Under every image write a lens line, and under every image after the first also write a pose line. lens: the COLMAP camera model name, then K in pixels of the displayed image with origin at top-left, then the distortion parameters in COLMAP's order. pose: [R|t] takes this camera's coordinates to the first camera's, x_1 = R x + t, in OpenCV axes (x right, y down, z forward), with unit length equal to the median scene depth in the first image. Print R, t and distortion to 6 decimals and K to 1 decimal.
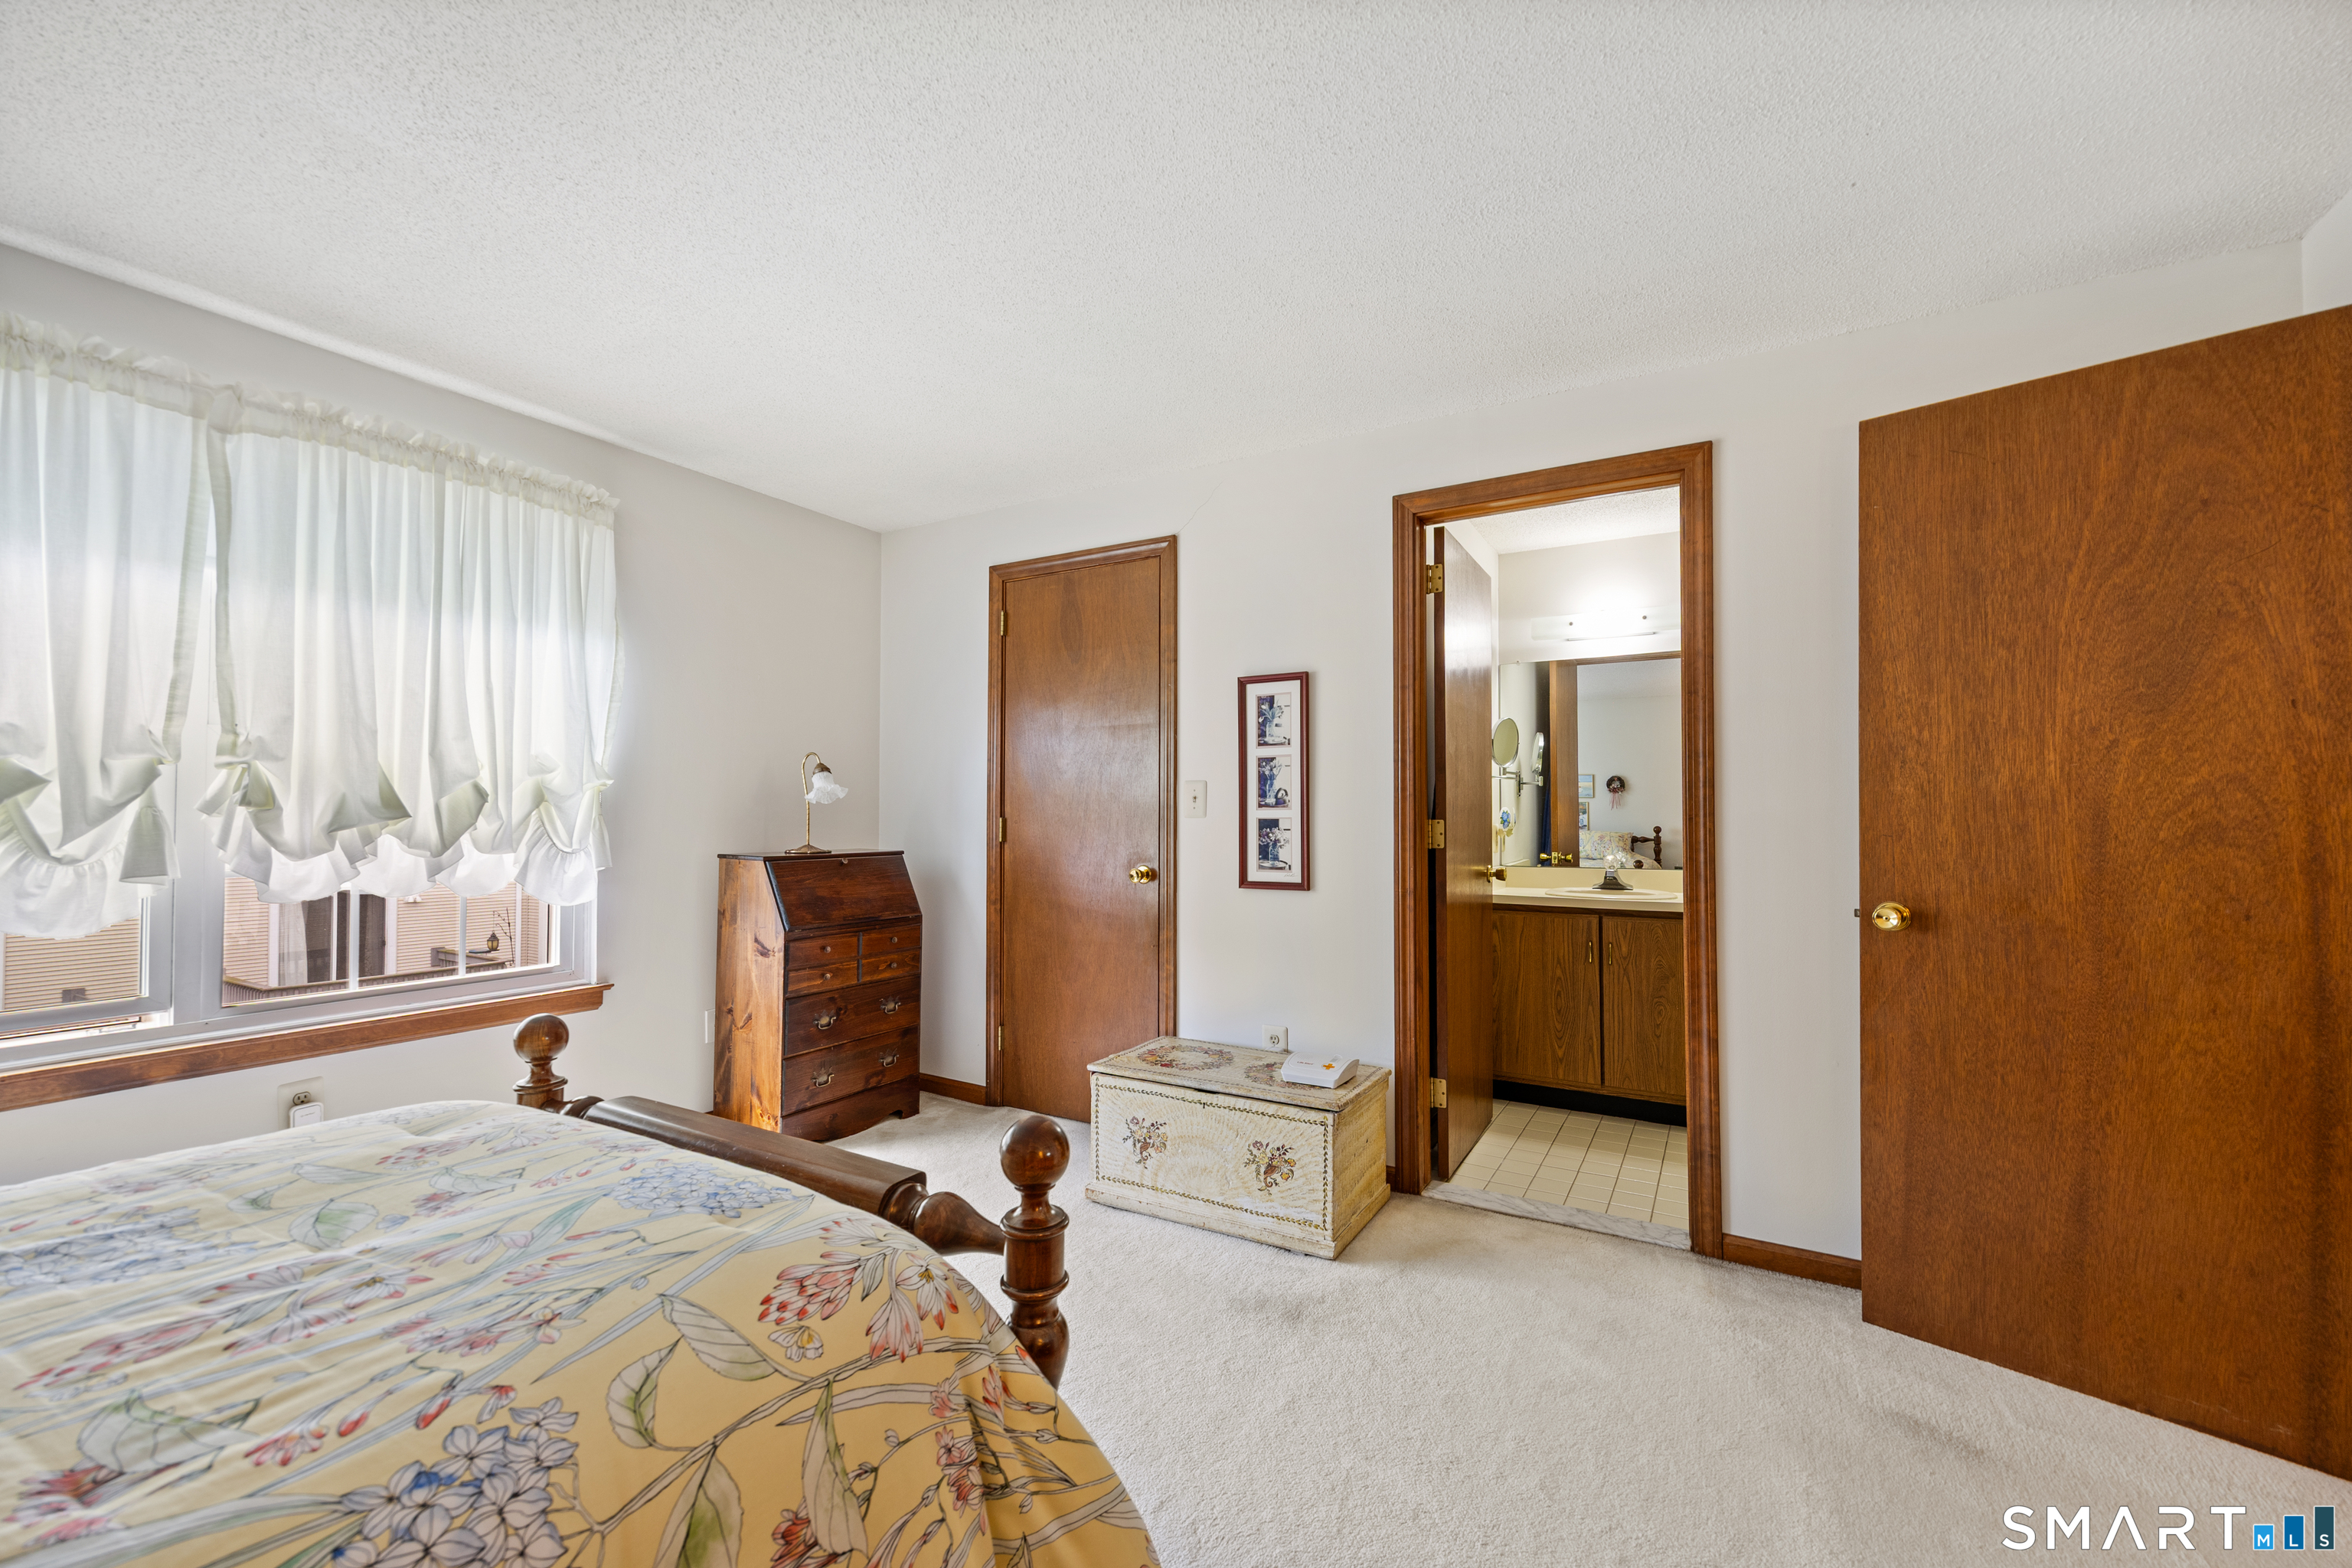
lens RADIAL K [[957.3, 0, 1158.6], [0, 957.3, 801.6], [0, 0, 1]] dist [0.004549, -0.000173]
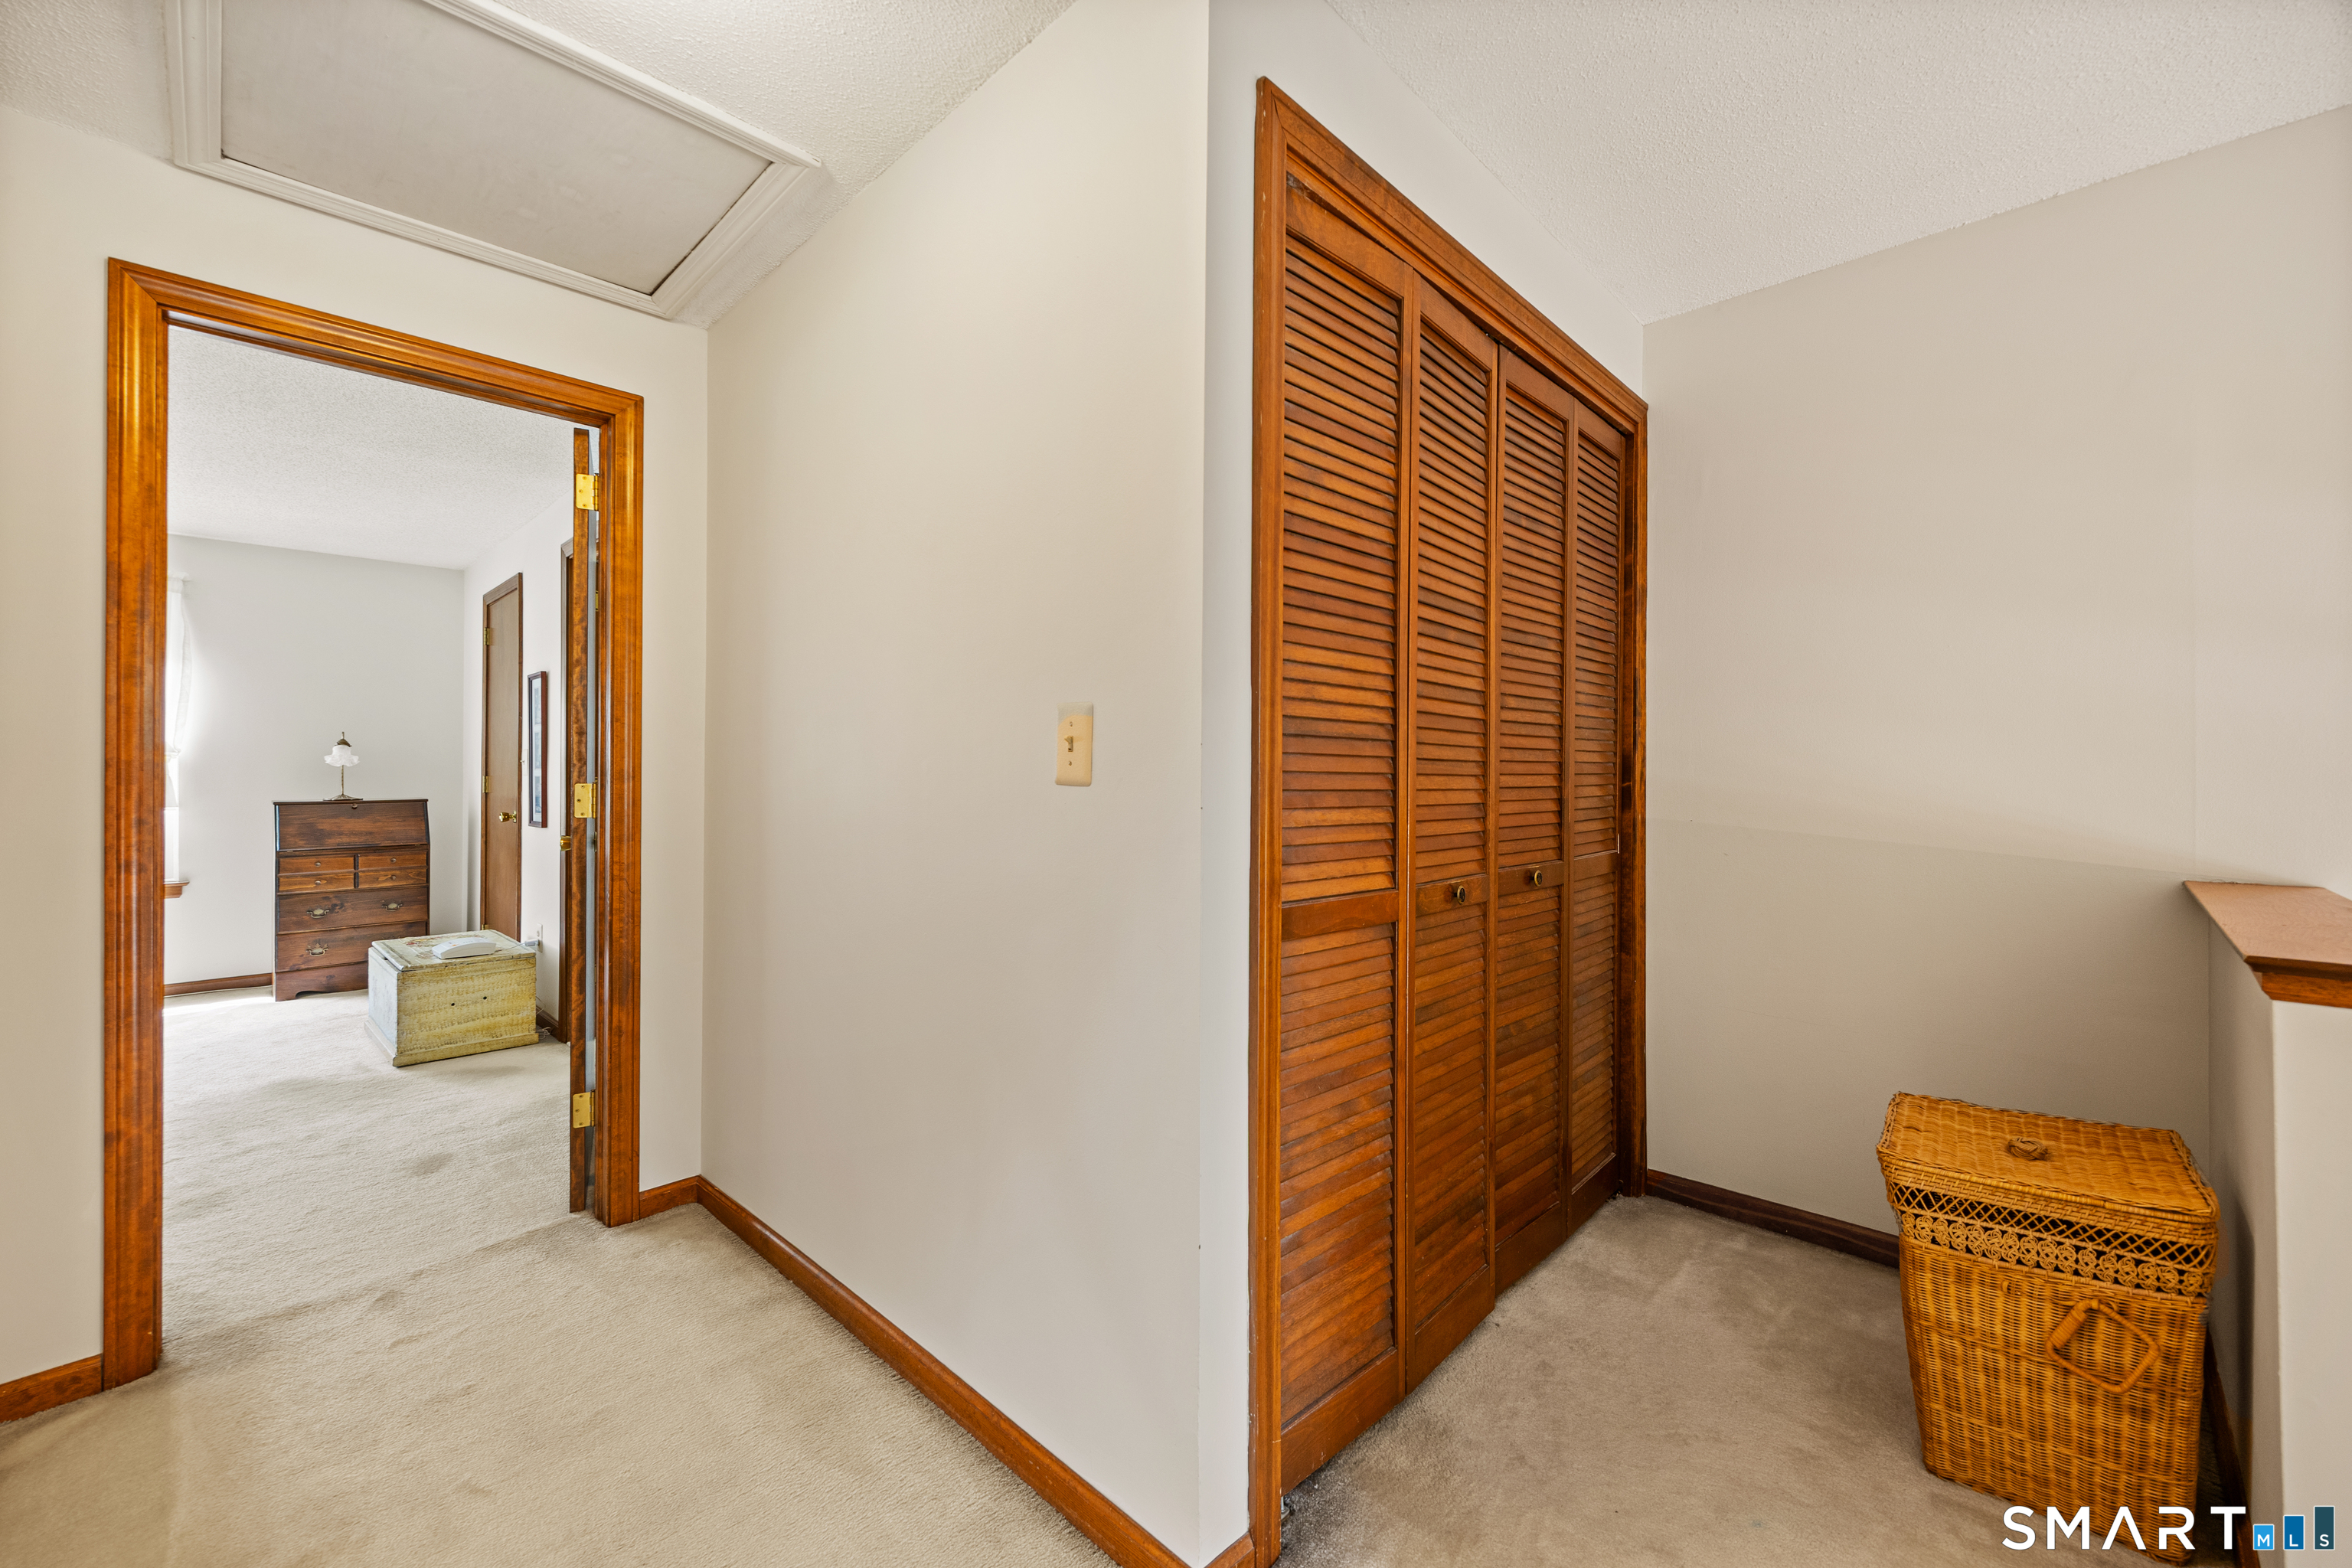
lens RADIAL K [[957.3, 0, 1179.2], [0, 957.3, 766.0], [0, 0, 1]] dist [0.004549, -0.000173]
pose [[0.970183, -0.003098, -0.242354, 1.512974], [0.005737, 0.999932, 0.010181, -0.007318], [0.242306, -0.011267, 0.970135, -0.146007]]
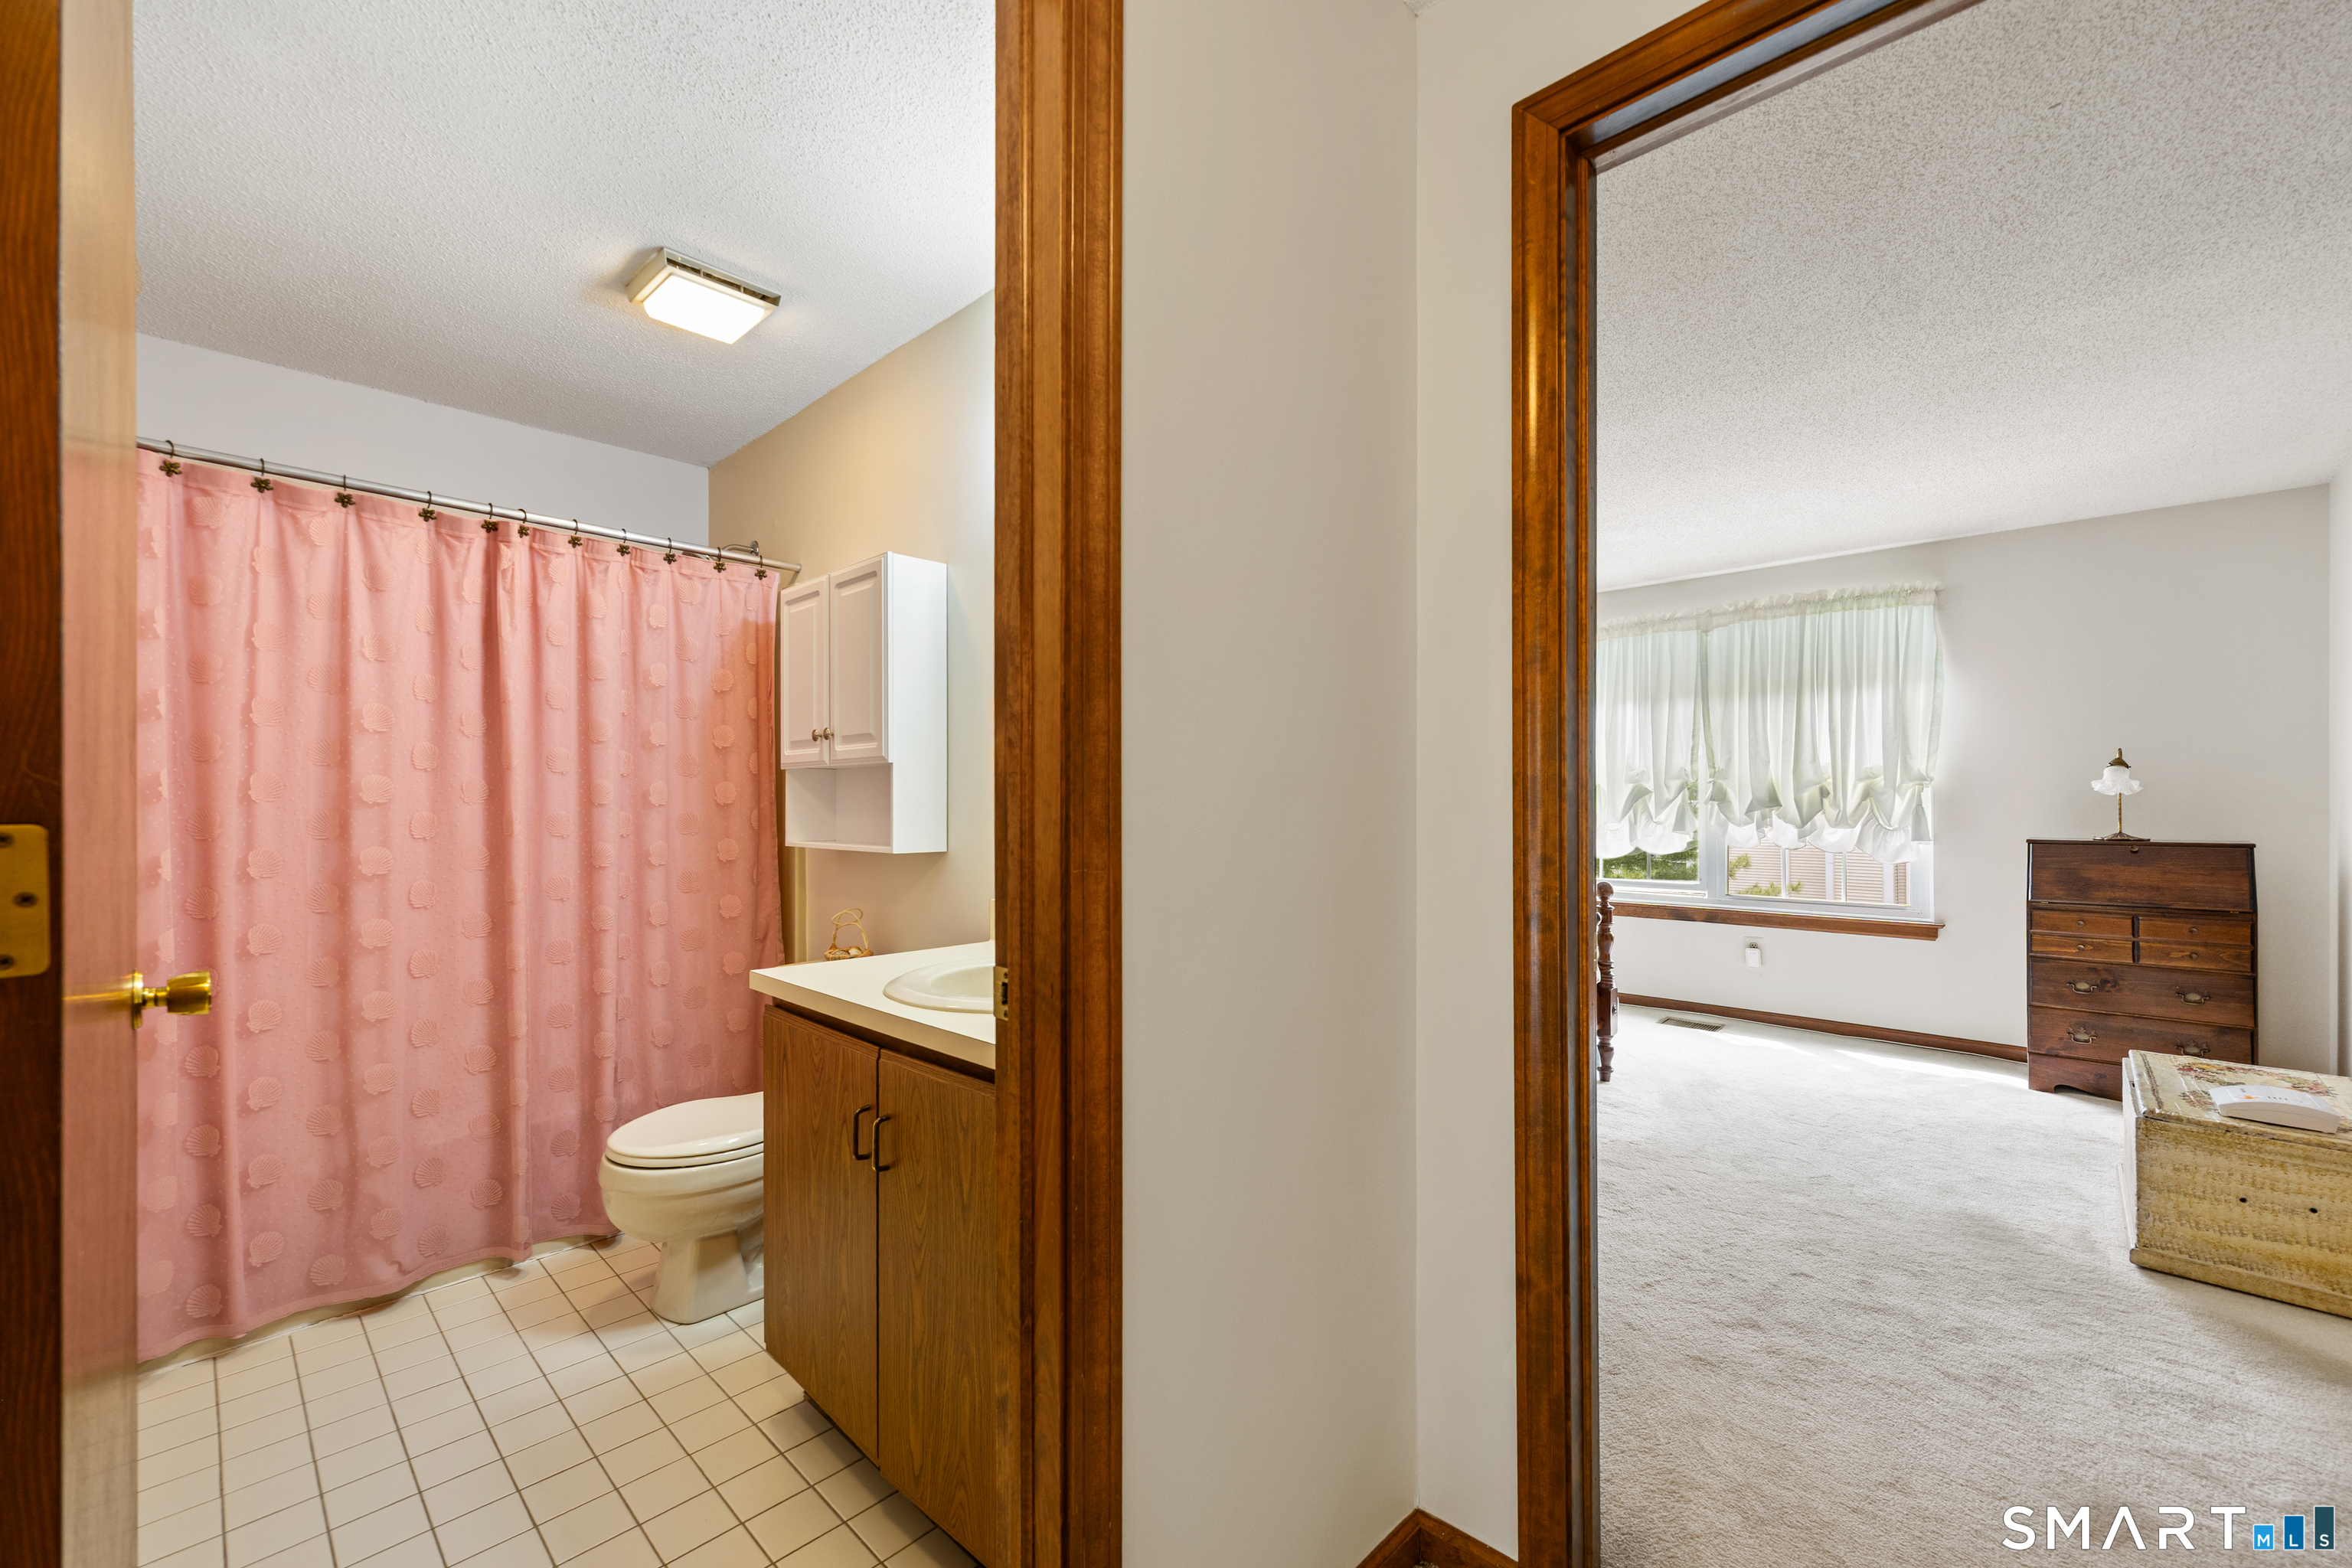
lens RADIAL K [[957.3, 0, 1170.8], [0, 957.3, 797.0], [0, 0, 1]] dist [0.004549, -0.000173]
pose [[-0.236750, -0.008414, -0.971534, 1.166210], [0.012018, 0.999861, -0.011588, 0.005370], [0.971496, -0.014419, -0.236616, 0.254739]]
